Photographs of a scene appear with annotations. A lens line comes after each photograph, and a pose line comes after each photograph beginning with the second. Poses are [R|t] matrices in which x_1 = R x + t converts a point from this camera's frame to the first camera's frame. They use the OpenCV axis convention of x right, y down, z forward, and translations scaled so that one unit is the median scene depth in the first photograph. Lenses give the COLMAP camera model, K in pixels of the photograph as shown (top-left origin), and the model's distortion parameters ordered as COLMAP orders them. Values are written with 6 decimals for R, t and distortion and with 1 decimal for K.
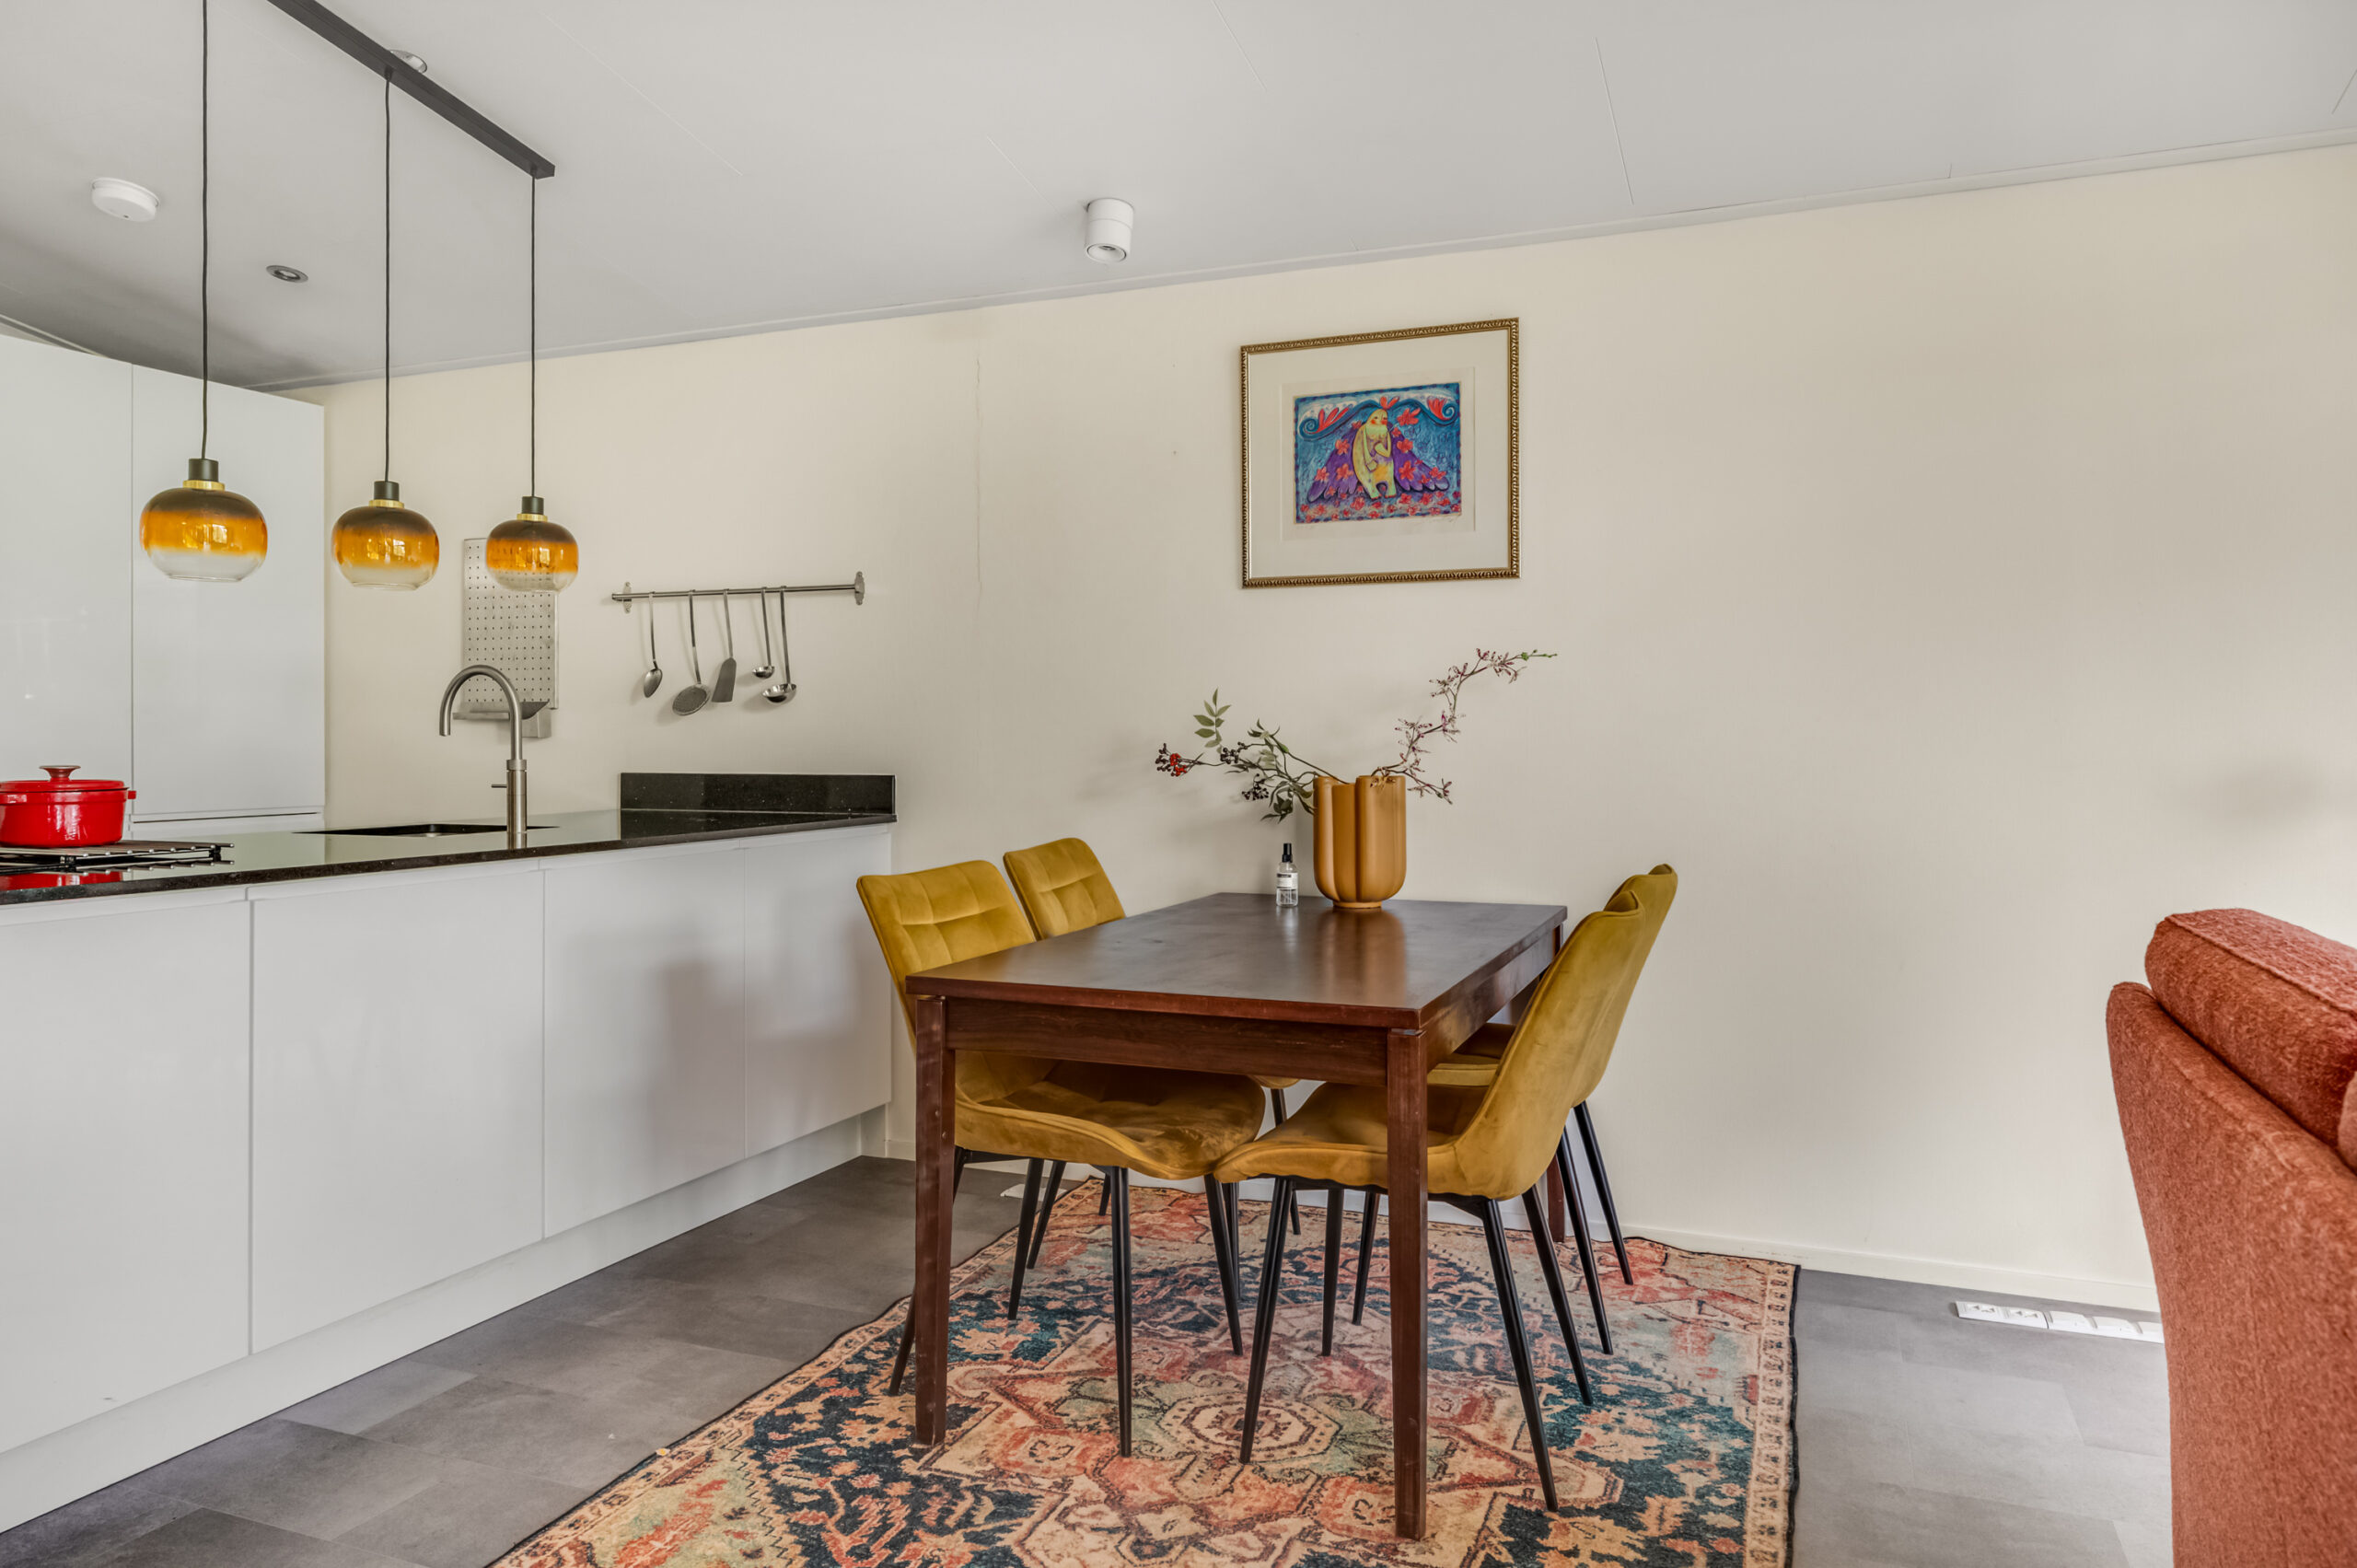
lens RADIAL K [[1567.2, 0, 1166.3], [0, 1567.2, 742.2], [0, 0, 1]] dist [-0.005411, -0.001465]
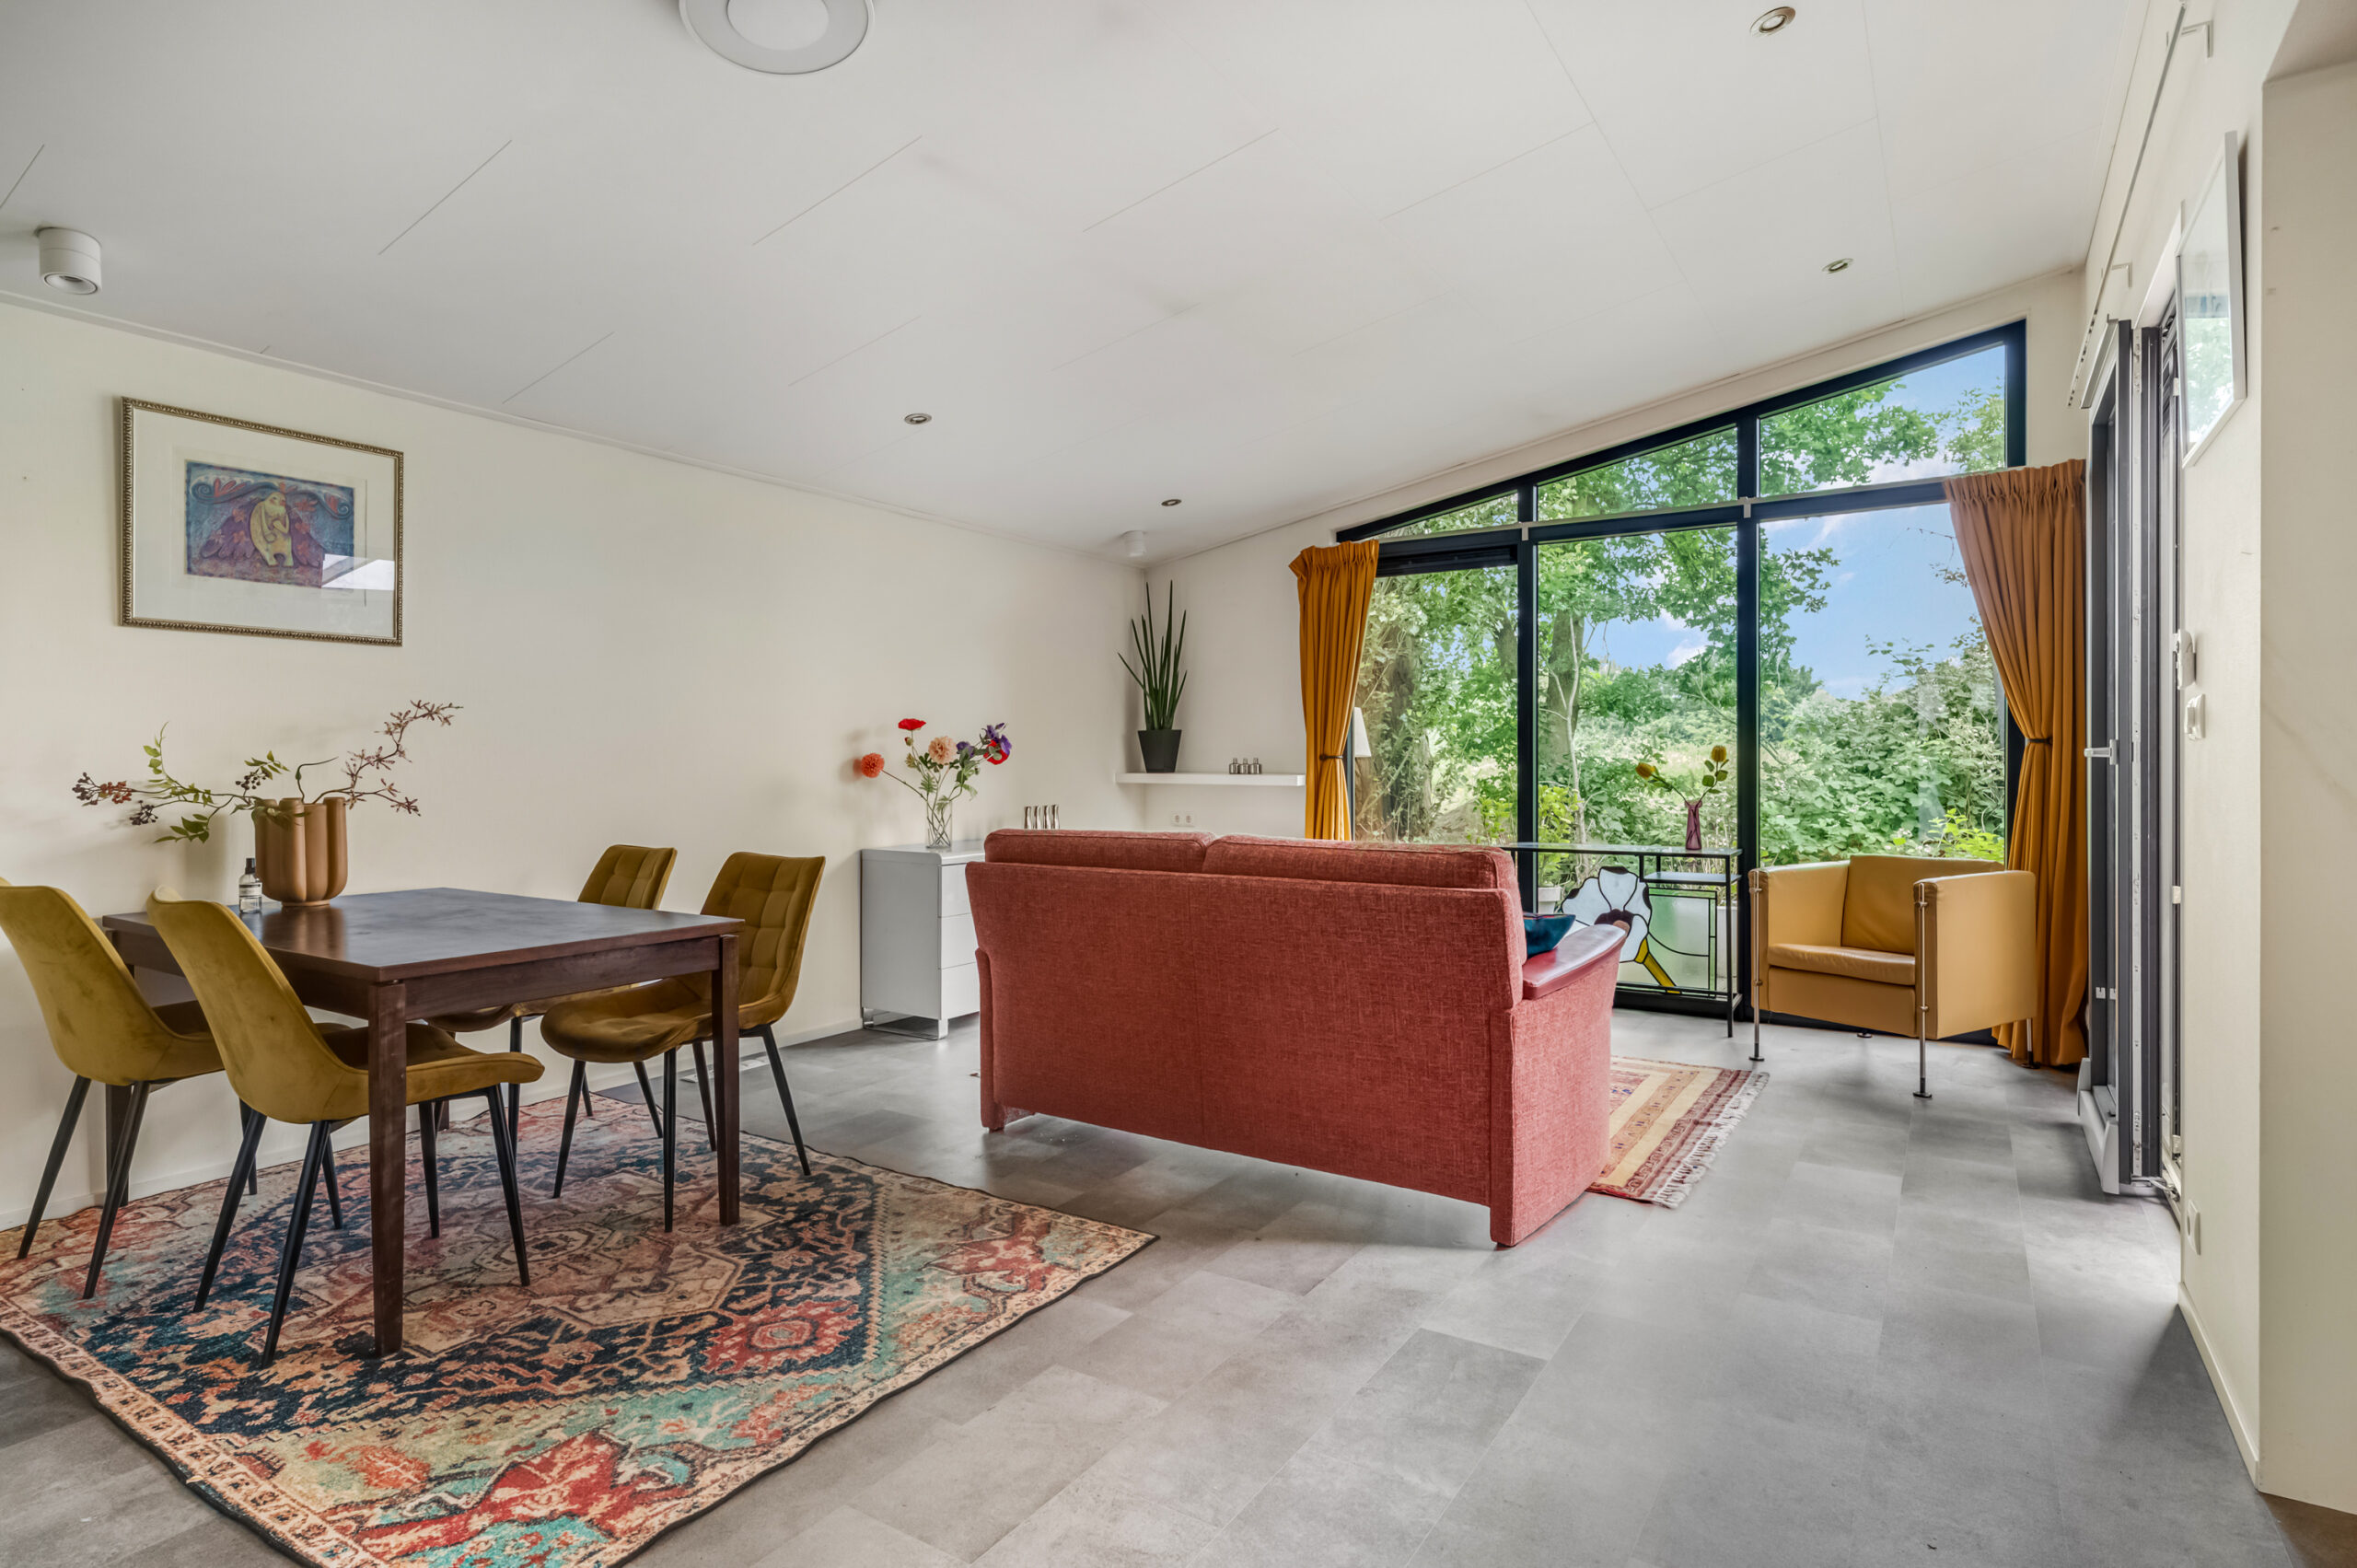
lens RADIAL K [[1208.6, 0, 1170.9], [0, 1208.6, 774.0], [0, 0, 1]] dist [-0.000746, 0.000554]
pose [[0.184313, -0.008027, 0.982835, -0.652404], [0.003467, 0.999966, 0.007517, -0.001914], [-0.982862, 0.002022, 0.184334, 0.162430]]
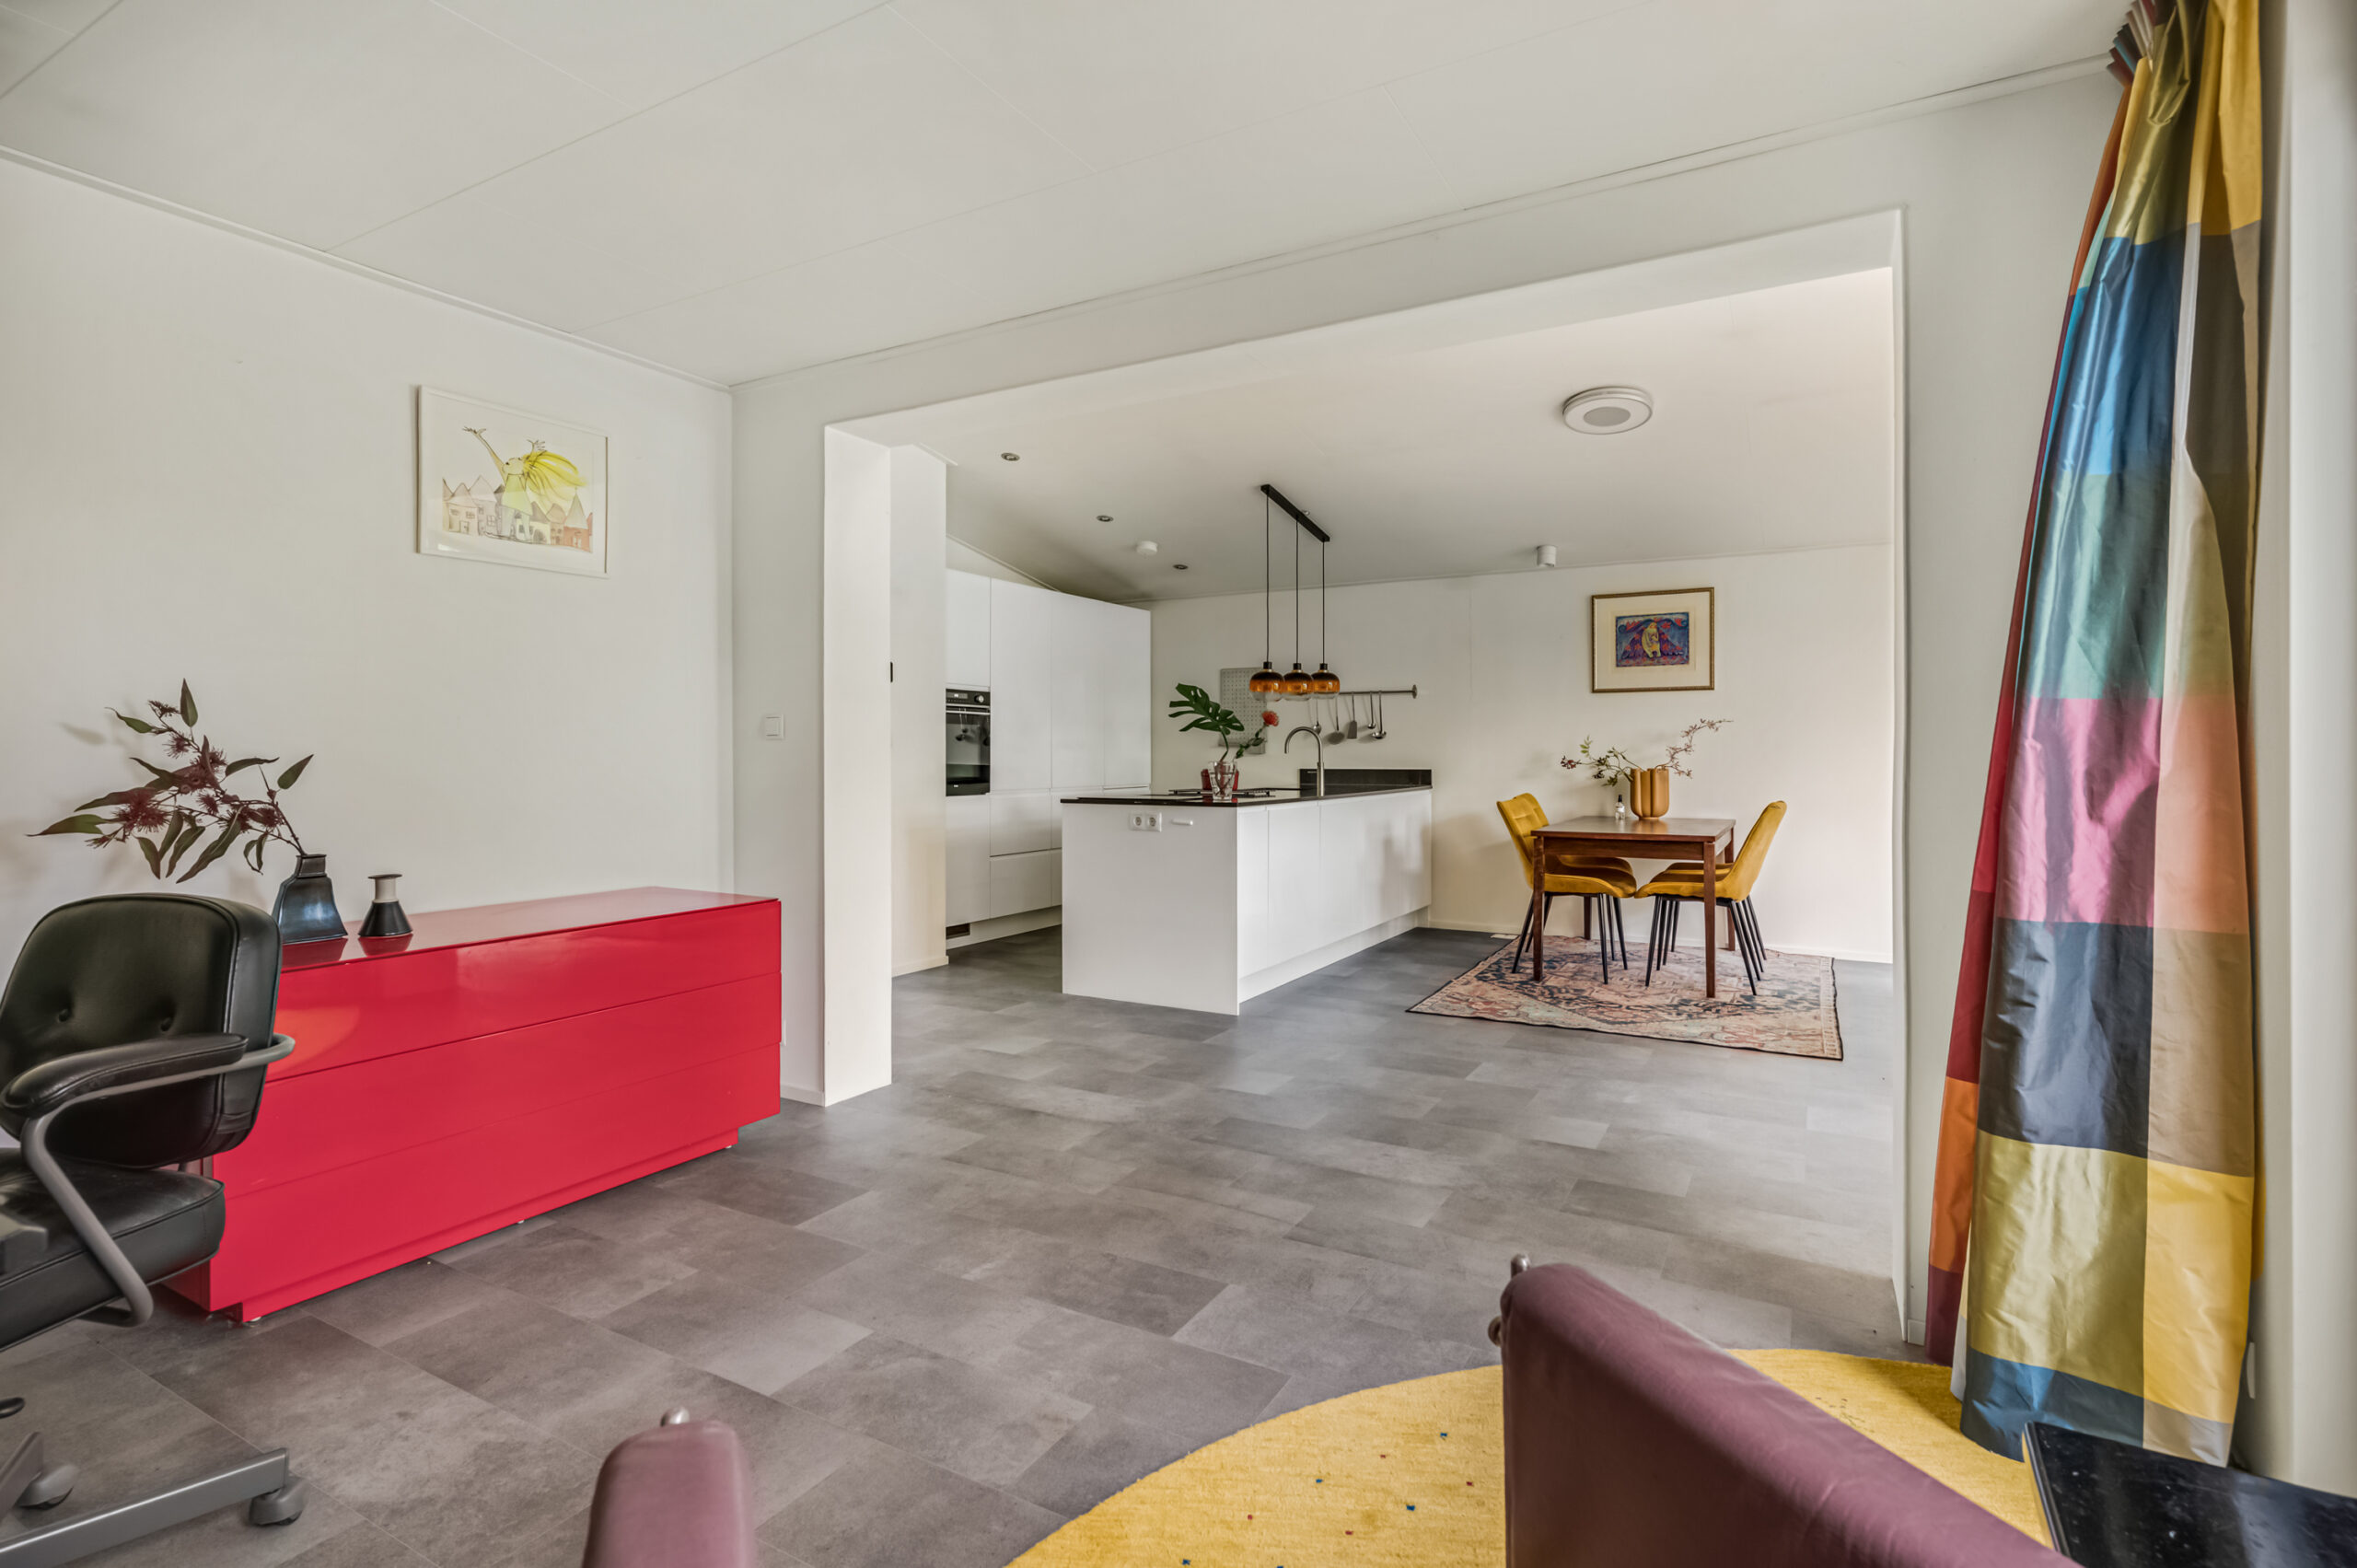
lens RADIAL K [[1120.8, 0, 1165.8], [0, 1120.8, 760.0], [0, 0, 1]] dist [-0.005091, -0.000256]
pose [[0.990828, -0.001100, -0.135122, -0.398744], [0.001704, 0.999989, 0.004353, -0.001131], [0.135116, -0.004544, 0.990819, -0.888322]]
